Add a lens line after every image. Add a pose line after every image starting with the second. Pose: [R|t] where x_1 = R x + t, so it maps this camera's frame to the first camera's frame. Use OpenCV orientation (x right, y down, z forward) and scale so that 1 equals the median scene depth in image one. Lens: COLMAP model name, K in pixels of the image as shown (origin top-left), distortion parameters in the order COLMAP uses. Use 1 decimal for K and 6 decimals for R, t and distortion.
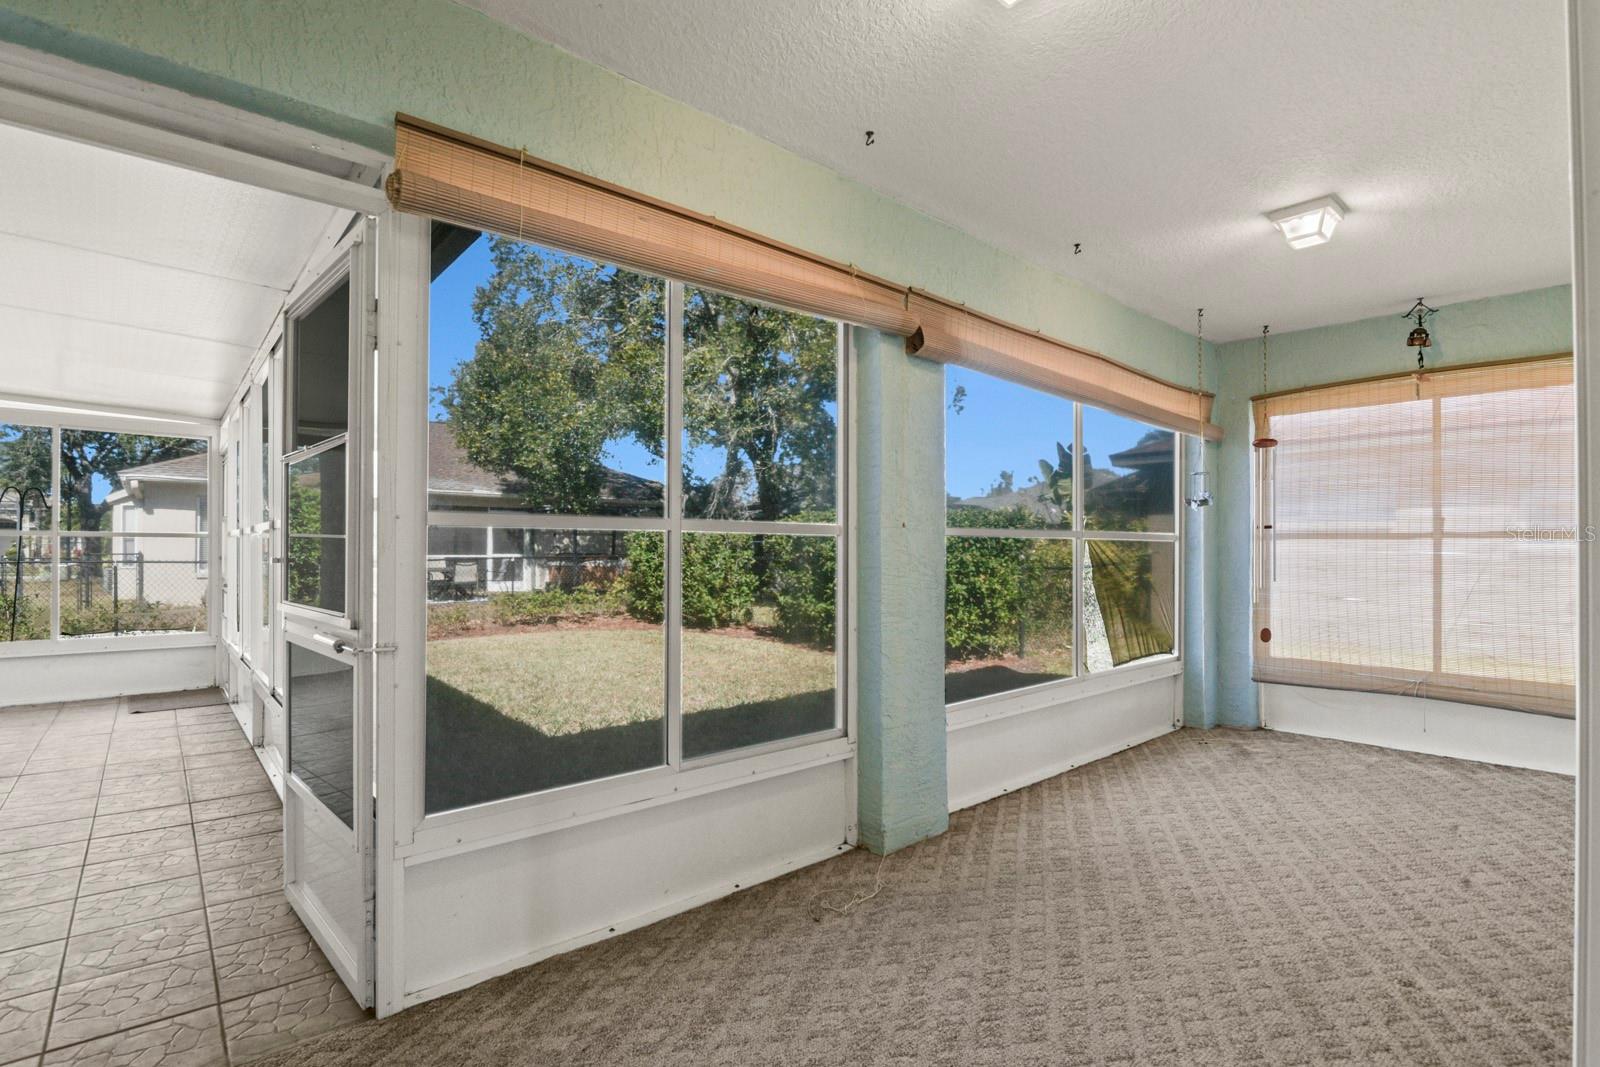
lens RADIAL K [[763.1, 0, 789.4], [0, 763.1, 544.0], [0, 0, 1]] dist [-0.012792, -0.003758]
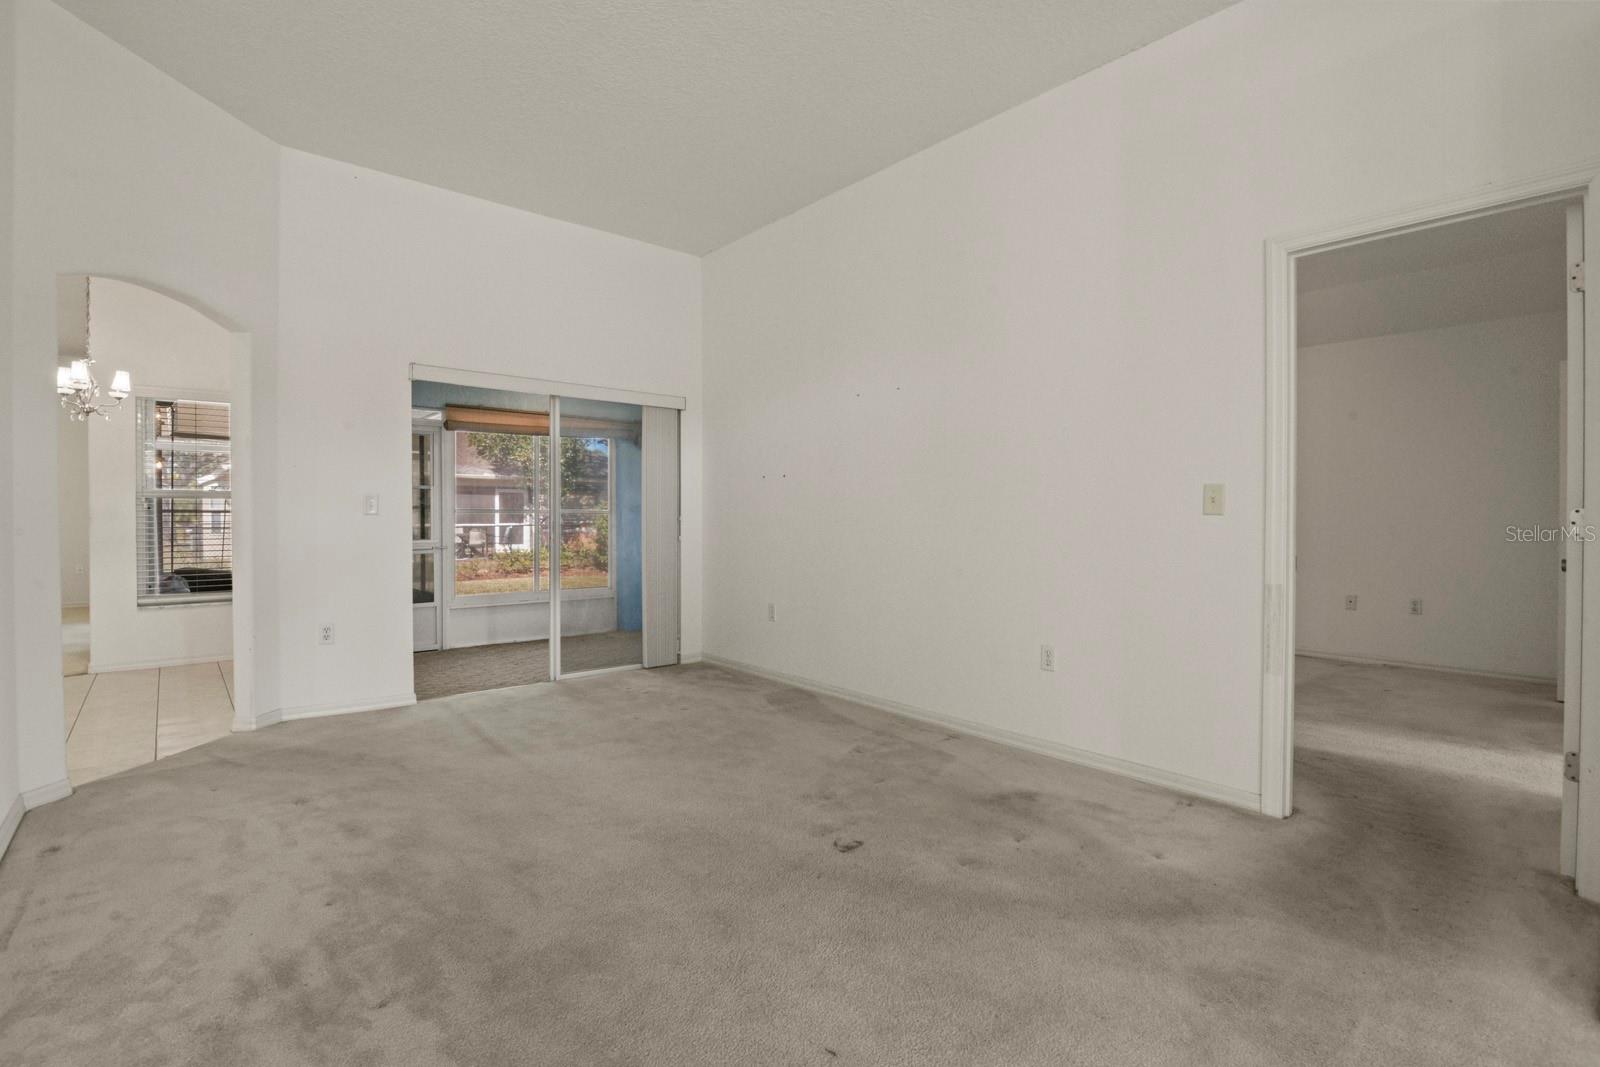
lens RADIAL K [[763.1, 0, 807.0], [0, 763.1, 538.2], [0, 0, 1]] dist [-0.012792, -0.003758]
pose [[0.999998, -0.001700, 0.001340, 0.177524], [0.001648, 0.999307, 0.037199, -0.010716], [-0.001403, -0.037196, 0.999307, -0.394153]]
